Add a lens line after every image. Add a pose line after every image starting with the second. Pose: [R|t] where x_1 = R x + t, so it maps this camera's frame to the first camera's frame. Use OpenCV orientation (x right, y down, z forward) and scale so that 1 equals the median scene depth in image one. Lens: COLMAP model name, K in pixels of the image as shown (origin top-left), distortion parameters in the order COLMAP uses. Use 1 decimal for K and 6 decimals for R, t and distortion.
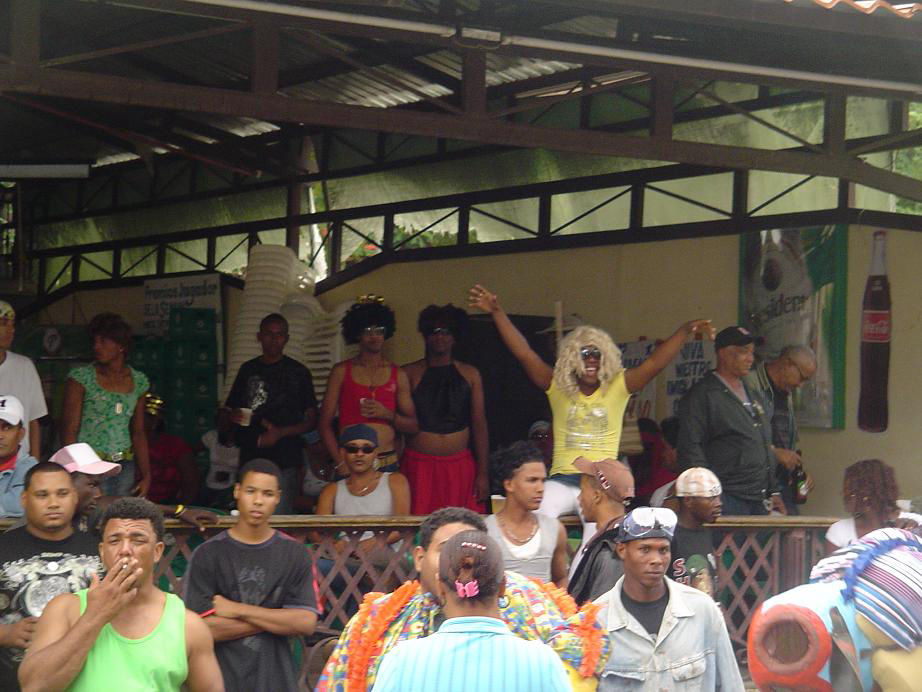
lens RADIAL K [[2245.7, 0, 461.0], [0, 2245.7, 346.0], [0, 0, 1]] dist [0.361834, 0.398646]
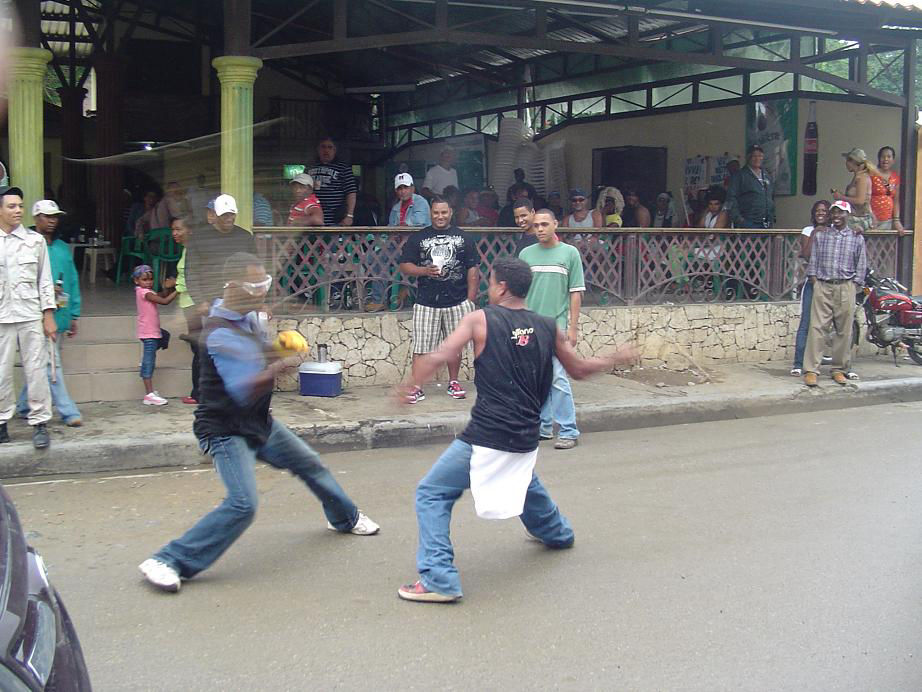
lens RADIAL K [[1179.6, 0, 461.0], [0, 1179.6, 346.0], [0, 0, 1]] dist [-0.186798, 0.247069]
pose [[0.995118, -0.010139, -0.098175, -0.031733], [0.023510, 0.990427, 0.136021, 0.017457], [0.095856, -0.137665, 0.985830, -0.101998]]
